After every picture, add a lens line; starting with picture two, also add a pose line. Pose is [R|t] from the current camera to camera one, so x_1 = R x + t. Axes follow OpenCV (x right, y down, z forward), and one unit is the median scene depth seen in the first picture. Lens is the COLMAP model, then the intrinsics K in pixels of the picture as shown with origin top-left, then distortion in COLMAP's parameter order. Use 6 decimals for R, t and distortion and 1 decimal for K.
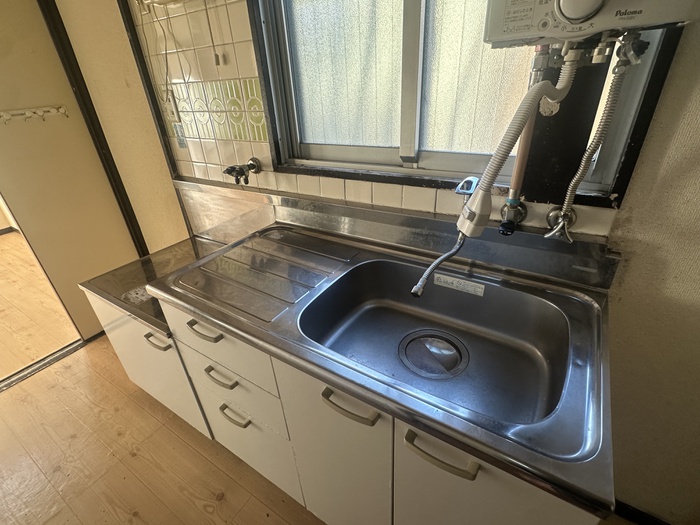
lens RADIAL K [[332.3, 0, 347.4], [0, 332.3, 264.7], [0, 0, 1]] dist [-0.004775, 0.000508]
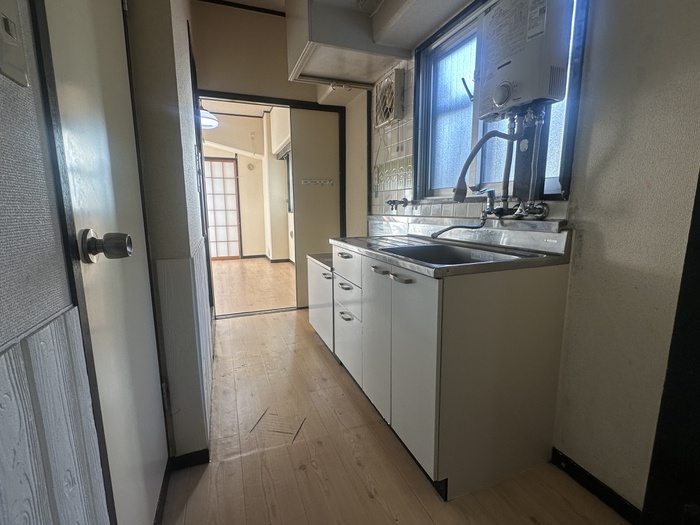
lens RADIAL K [[332.3, 0, 351.8], [0, 332.3, 264.7], [0, 0, 1]] dist [-0.004775, 0.000508]
pose [[0.804004, 0.143928, -0.576942, 0.652300], [-0.315919, 0.925391, -0.209398, 0.539194], [0.503759, 0.350624, 0.789487, -0.469349]]
